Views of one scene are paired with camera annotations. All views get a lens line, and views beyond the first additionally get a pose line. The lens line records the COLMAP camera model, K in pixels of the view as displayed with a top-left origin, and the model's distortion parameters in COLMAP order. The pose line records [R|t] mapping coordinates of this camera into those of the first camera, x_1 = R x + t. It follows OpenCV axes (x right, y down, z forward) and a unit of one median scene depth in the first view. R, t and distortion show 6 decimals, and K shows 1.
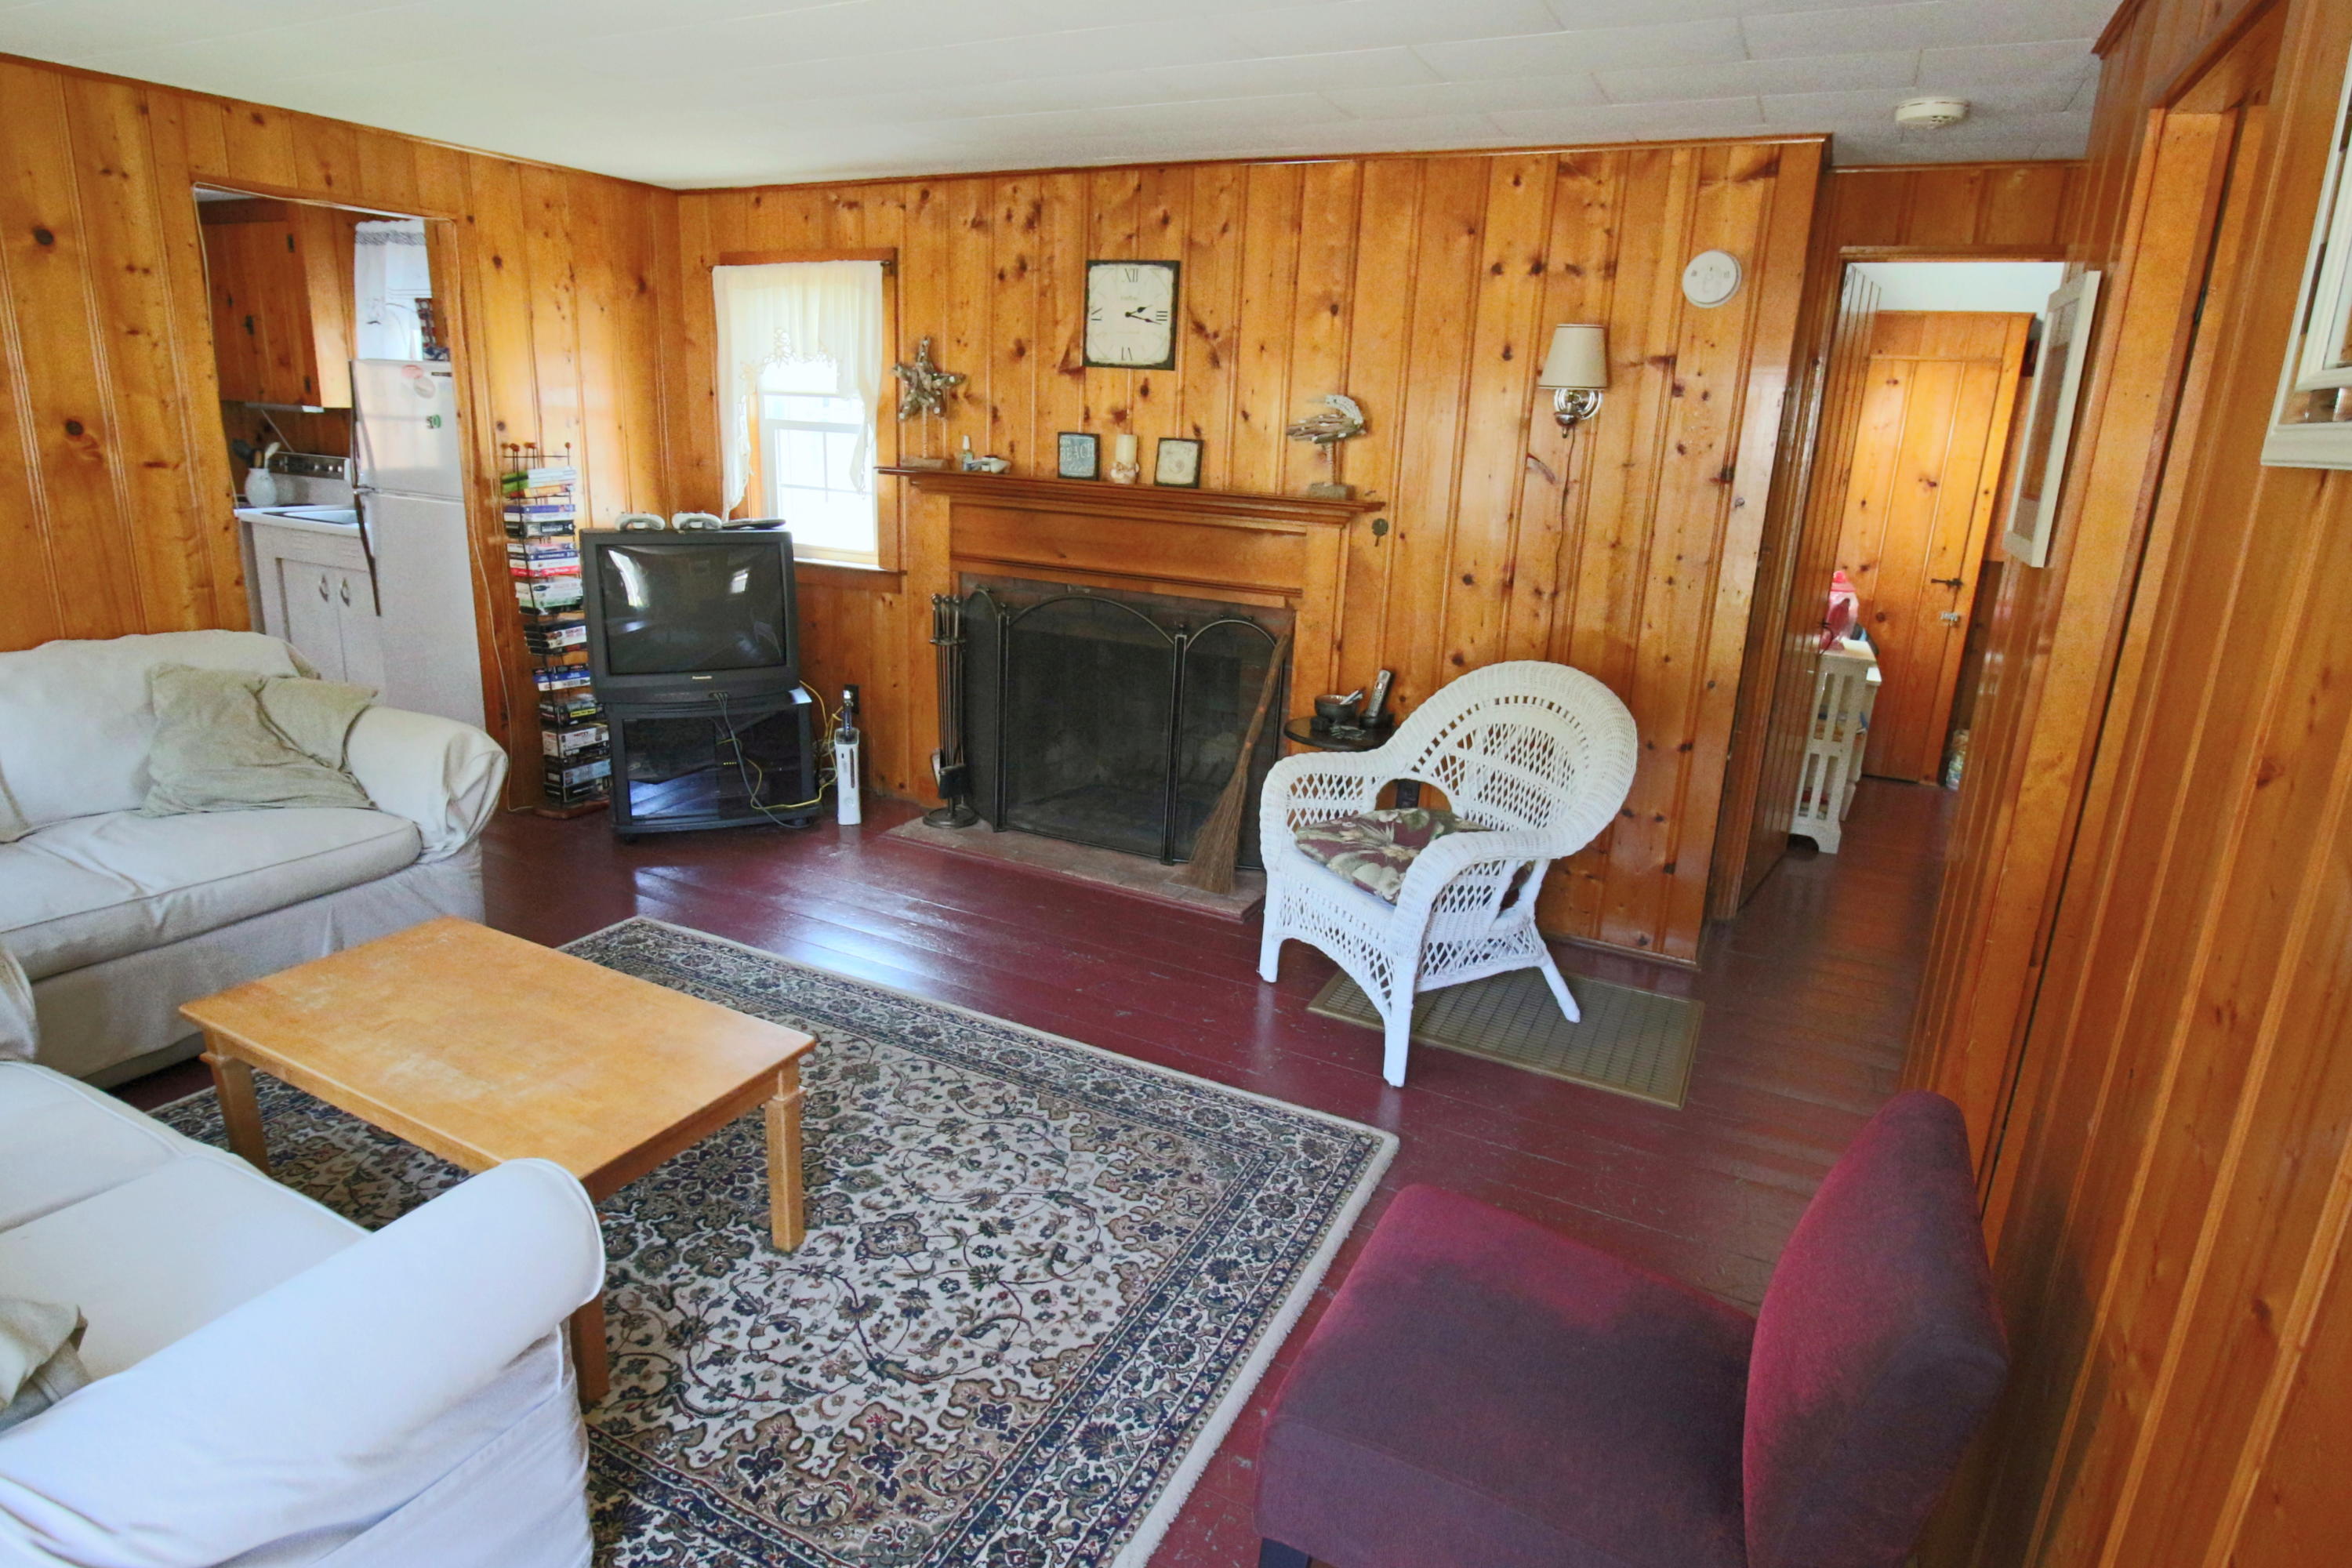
lens RADIAL K [[1256.3, 0, 1173.7], [0, 1256.3, 736.1], [0, 0, 1]] dist [0.002281, -0.011244]
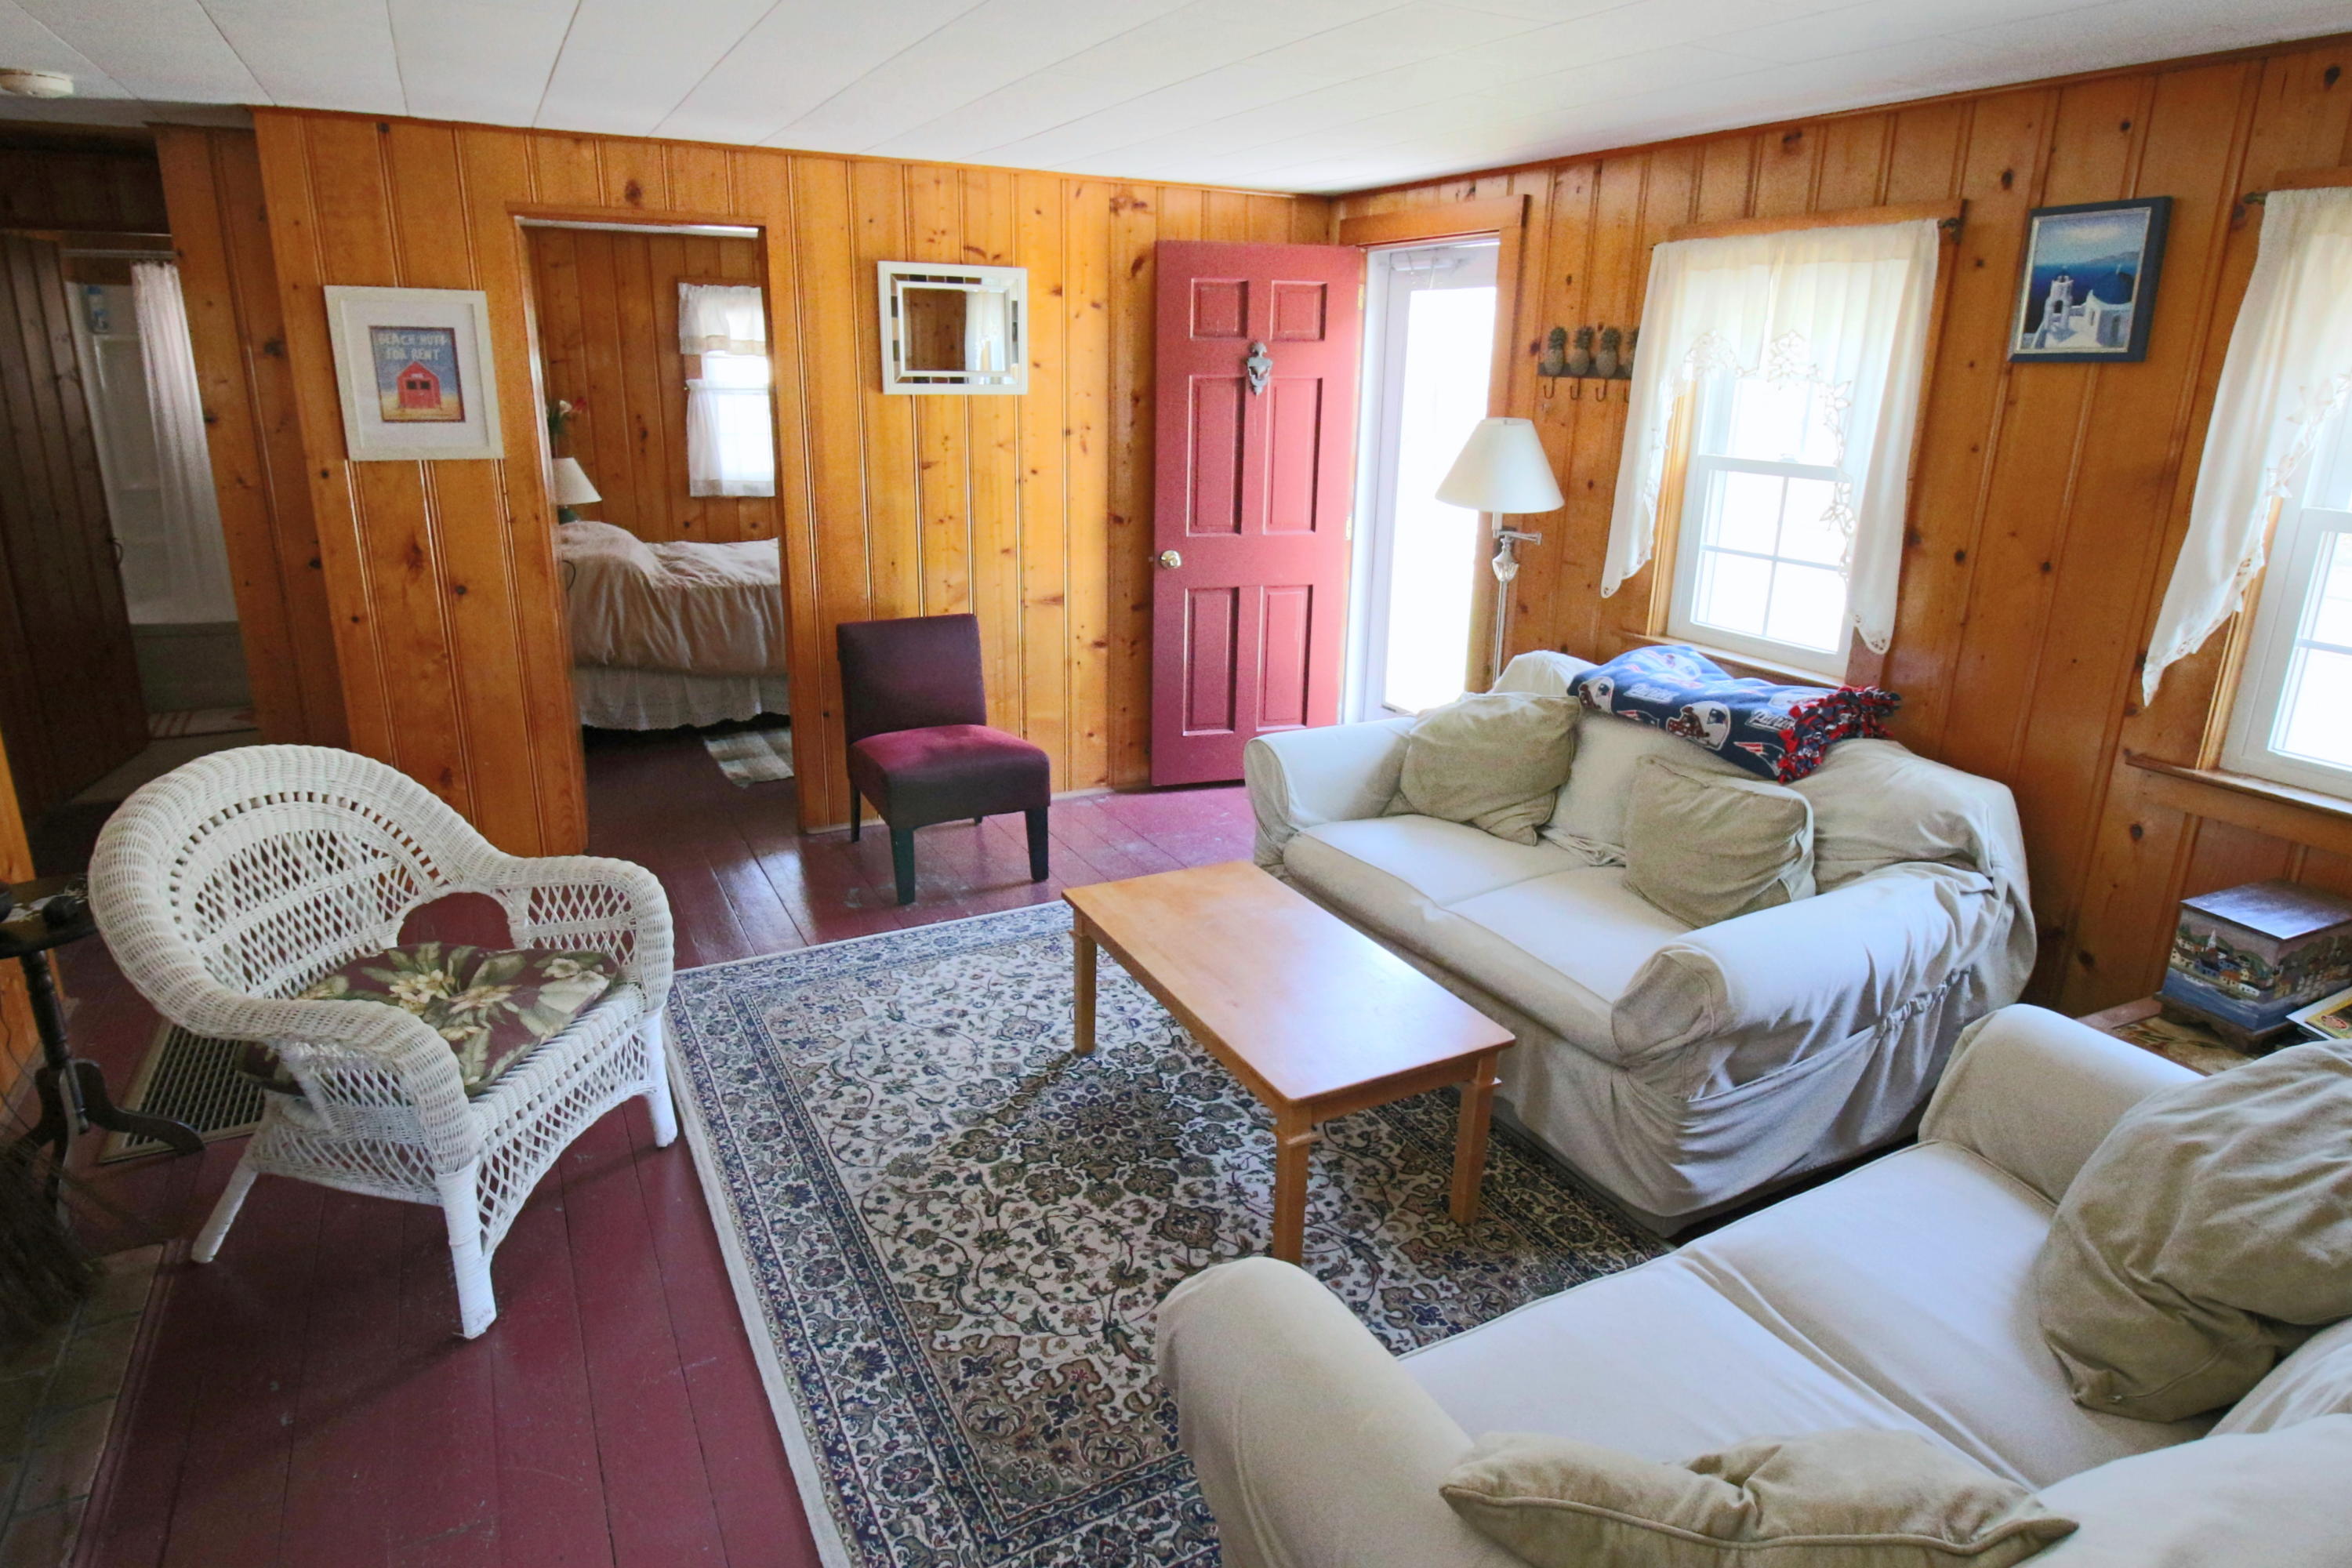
lens RADIAL K [[1328.4, 0, 1172.2], [0, 1328.4, 742.4], [0, 0, 1]] dist [-0.000033, -0.017253]
pose [[-0.816773, -0.211895, 0.536640, -0.873439], [0.094959, 0.868063, 0.487288, -0.457307], [-0.569092, 0.448962, -0.688889, 1.443941]]
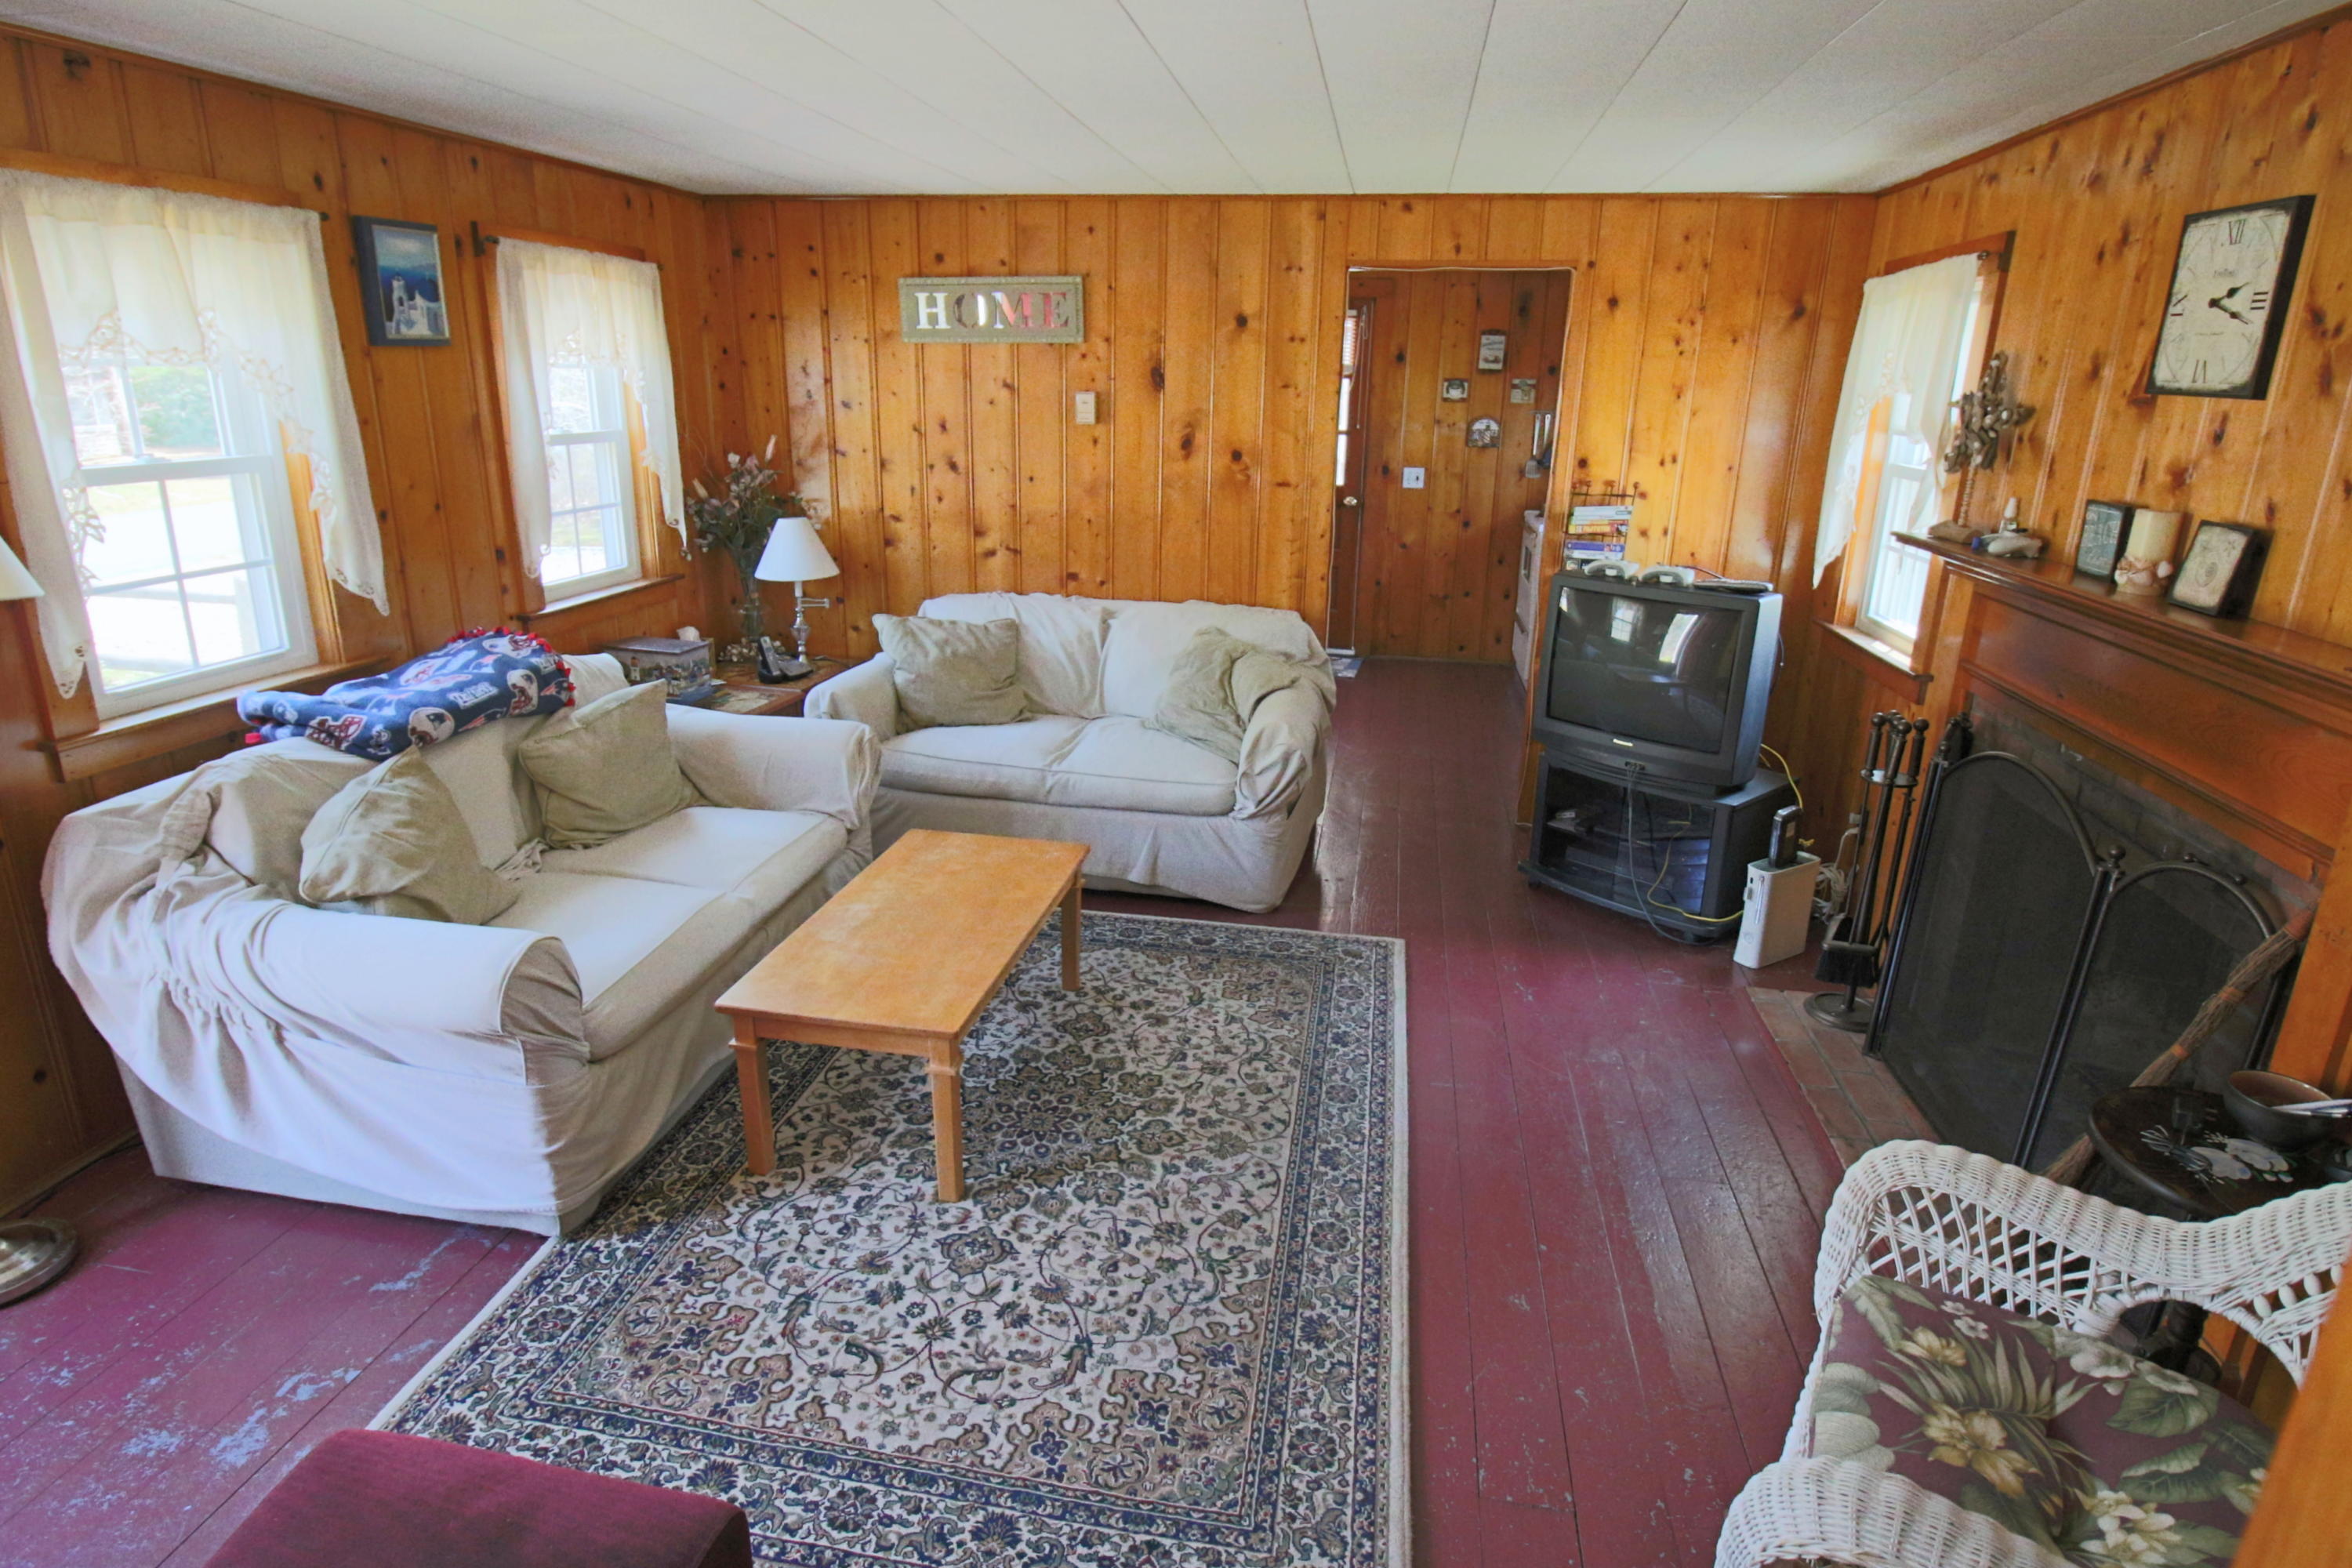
lens RADIAL K [[1231.6, 0, 1171.5], [0, 1231.6, 748.8], [0, 0, 1]] dist [-0.001016, -0.014286]
pose [[0.291477, 0.242526, -0.925323, 0.546372], [-0.248305, 0.953351, 0.171656, -0.174807], [0.923789, 0.179729, 0.338100, 0.599683]]
